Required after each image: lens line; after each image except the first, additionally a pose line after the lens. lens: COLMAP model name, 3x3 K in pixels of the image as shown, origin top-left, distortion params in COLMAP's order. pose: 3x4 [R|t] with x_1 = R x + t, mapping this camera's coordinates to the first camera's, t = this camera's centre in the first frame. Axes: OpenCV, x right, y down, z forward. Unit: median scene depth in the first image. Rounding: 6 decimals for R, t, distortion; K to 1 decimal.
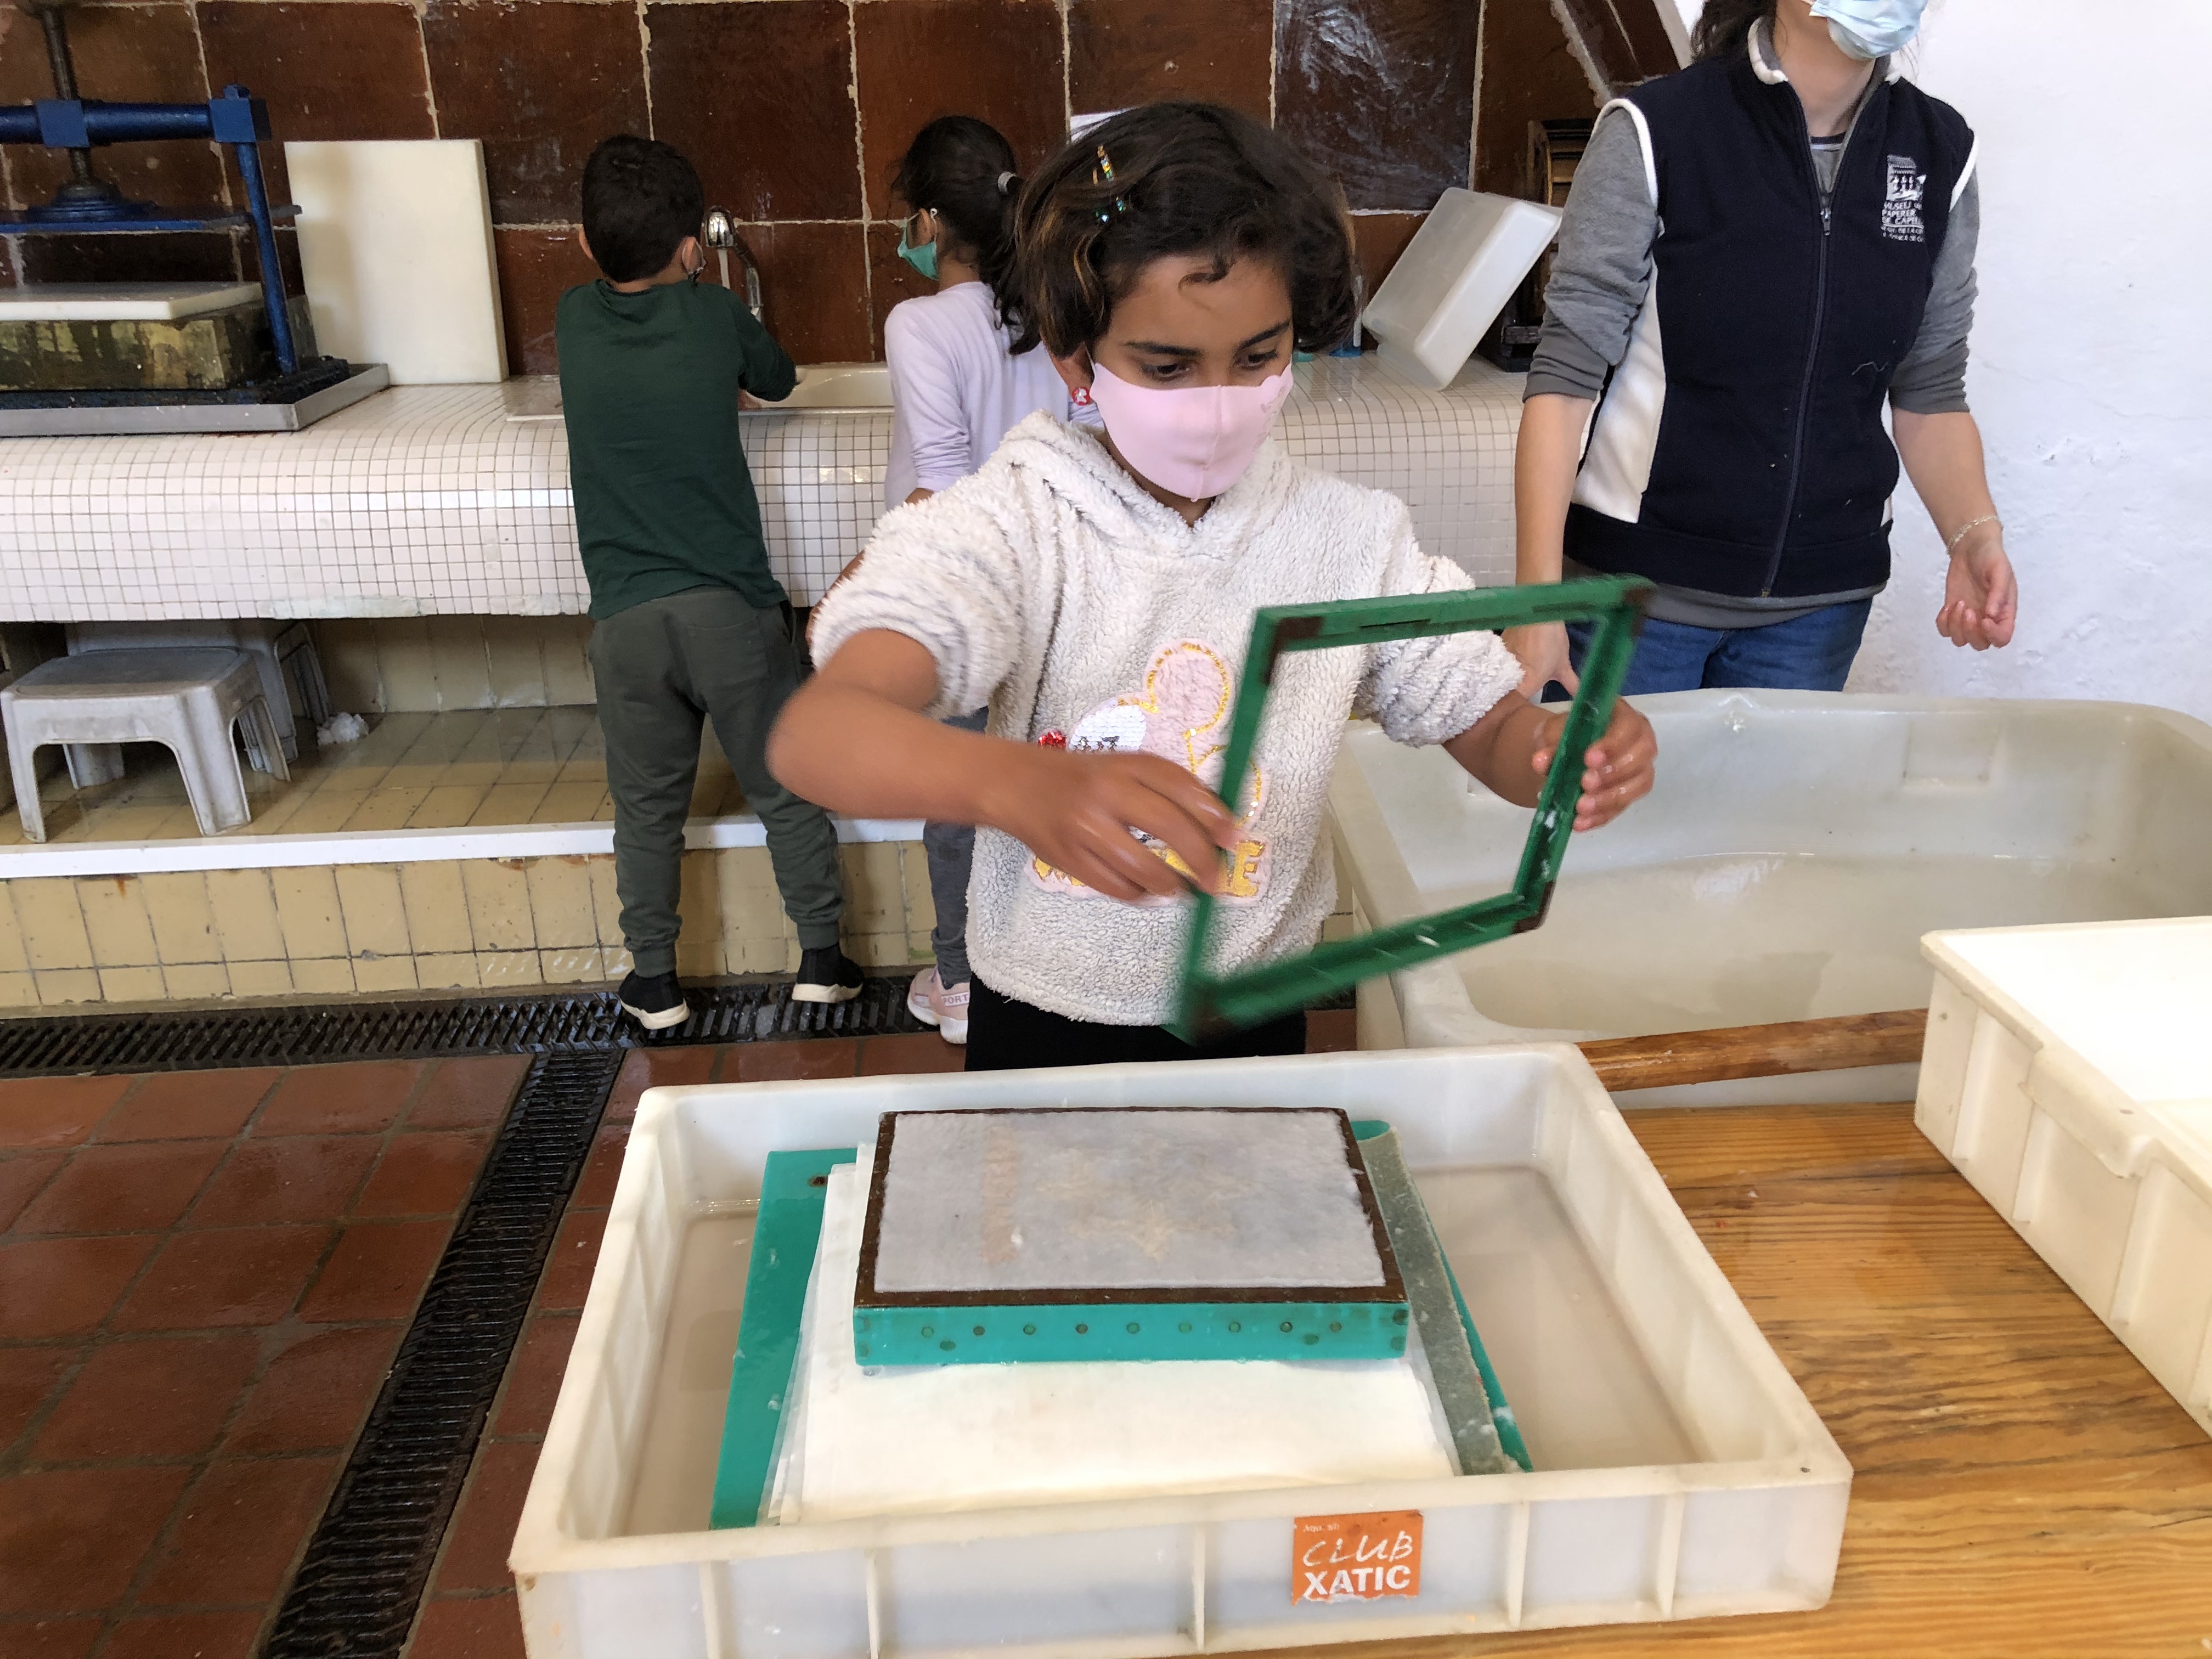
lens RADIAL K [[1787.4, 0, 1099.7], [0, 1787.4, 824.5], [0, 0, 1]] dist [0.005459, 0.009865]
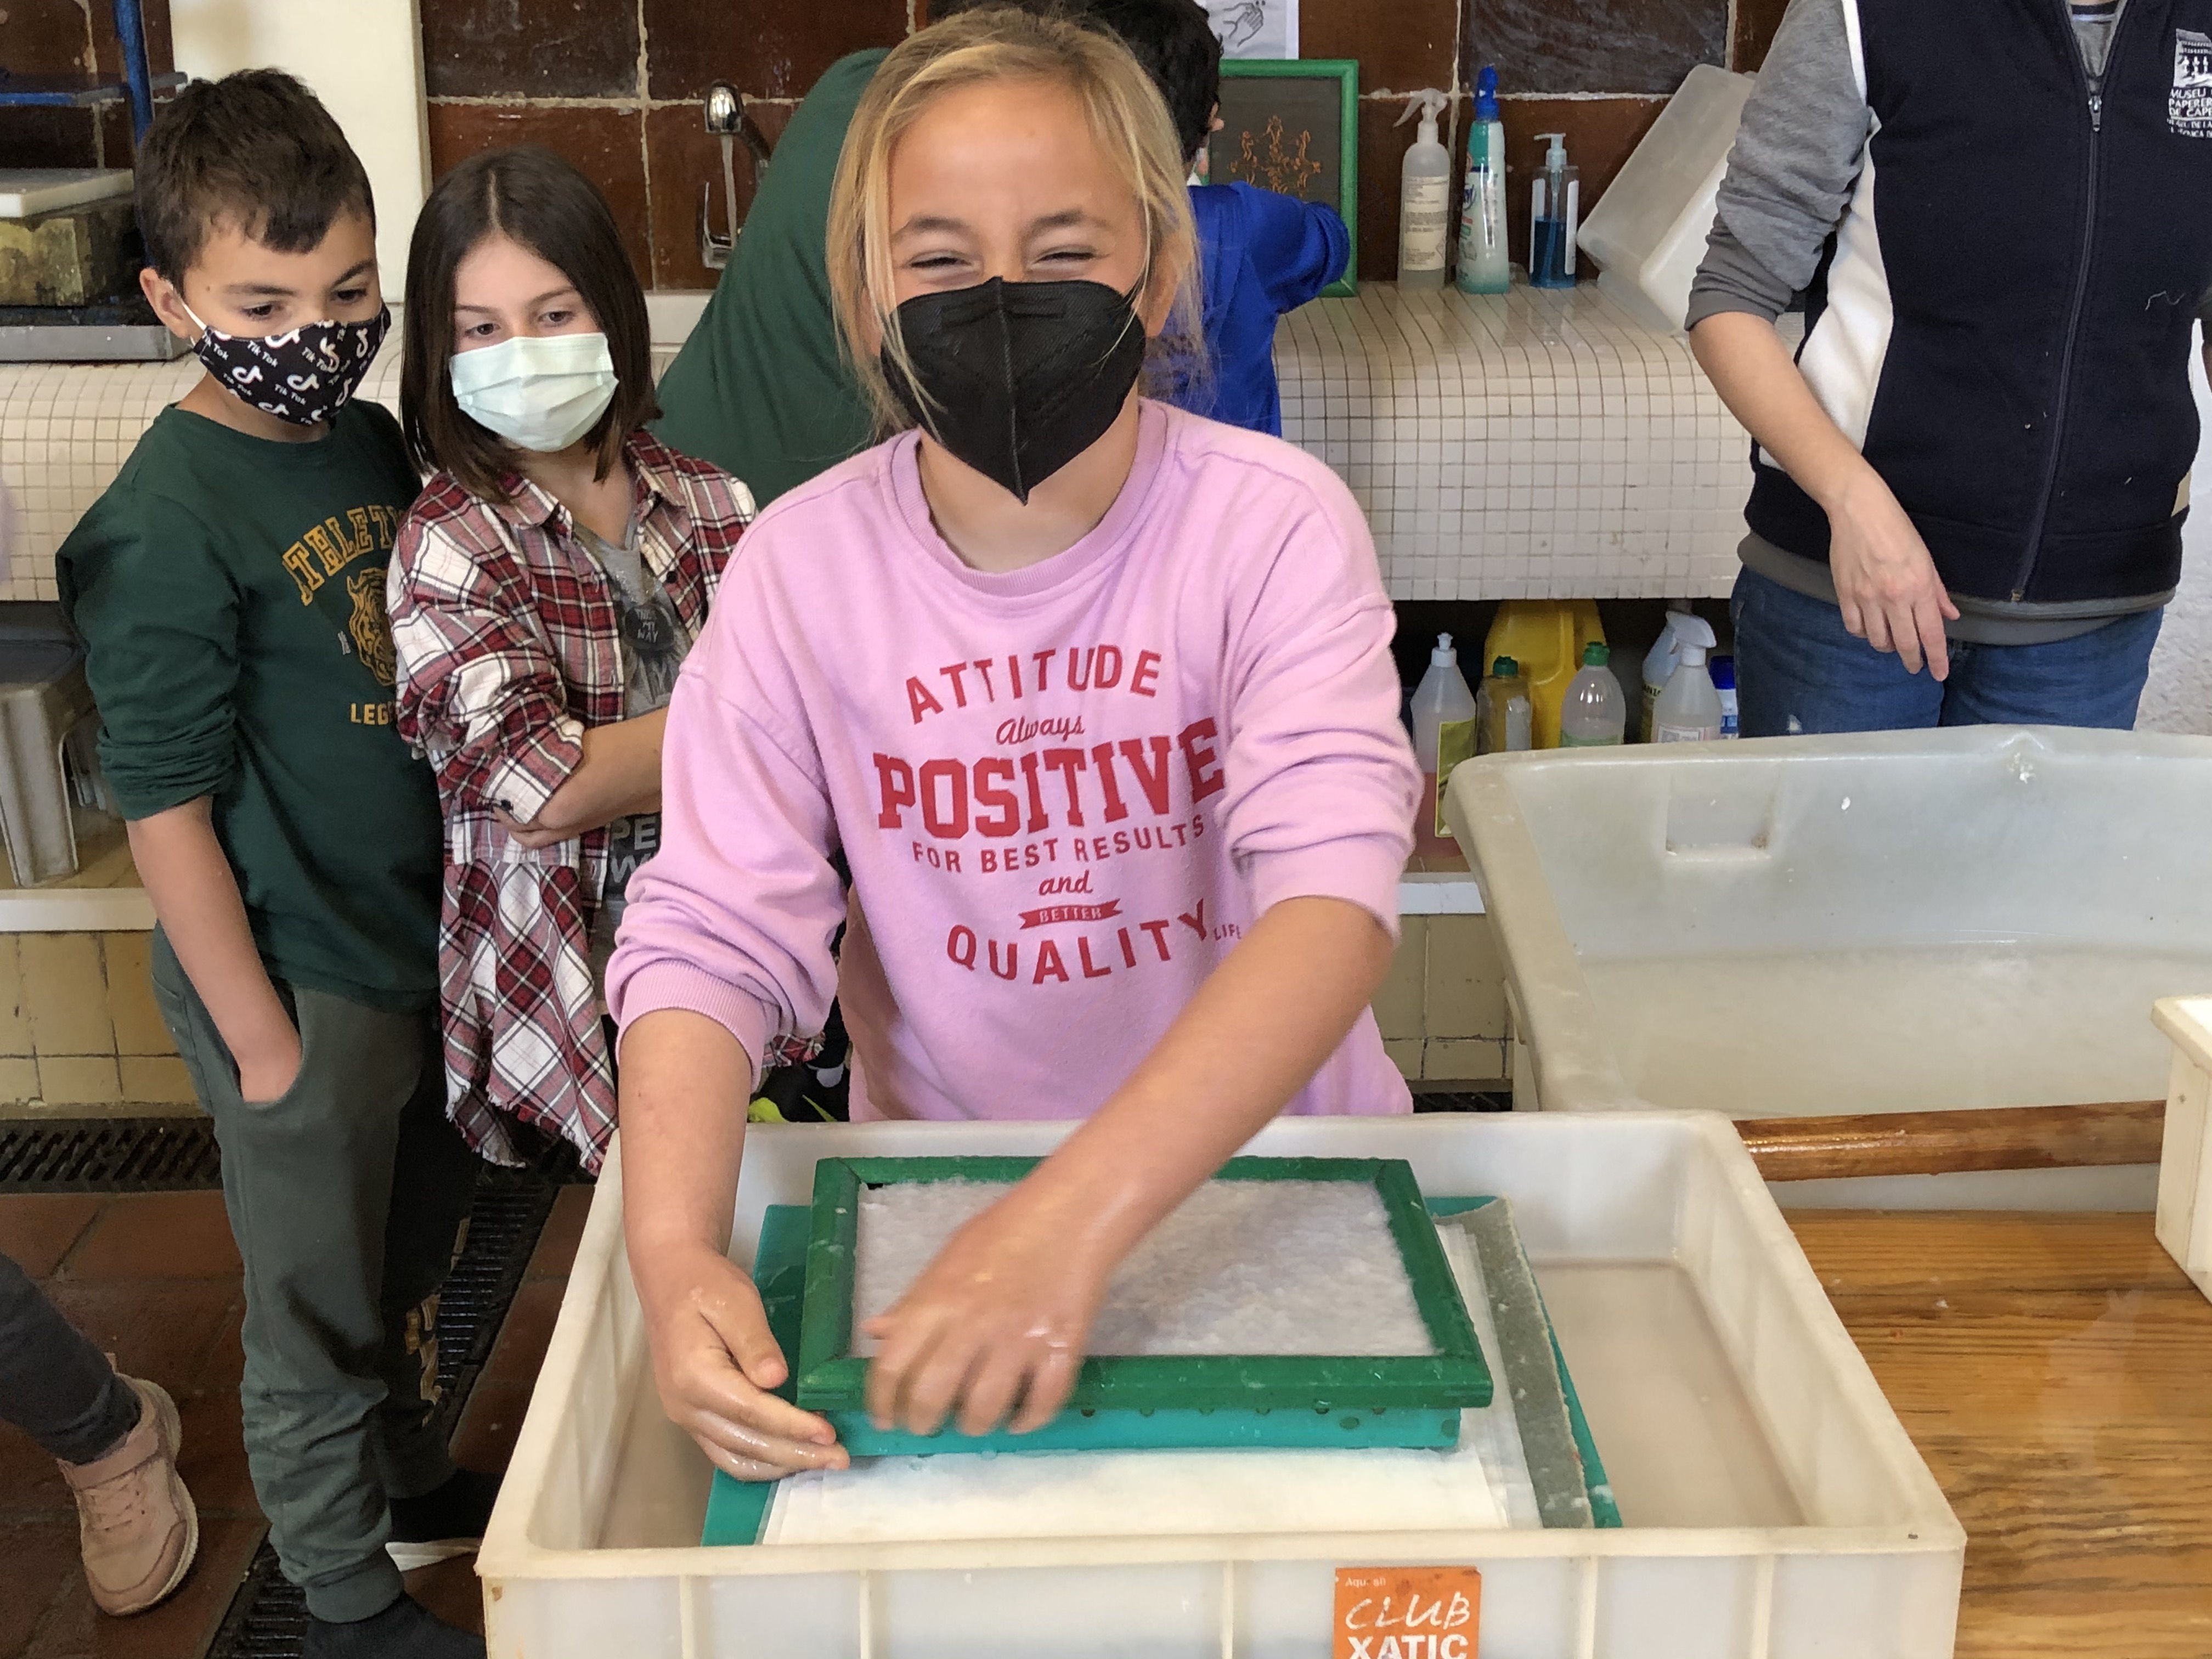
lens RADIAL K [[2667.5, 0, 1080.3], [0, 2667.5, 818.0], [0, 0, 1]] dist [0.015585, -0.069213]
pose [[0.997865, 0.028404, -0.058810, 0.021216], [-0.031655, 0.997978, -0.055108, 0.038796], [0.057126, 0.056852, 0.996747, -0.157613]]
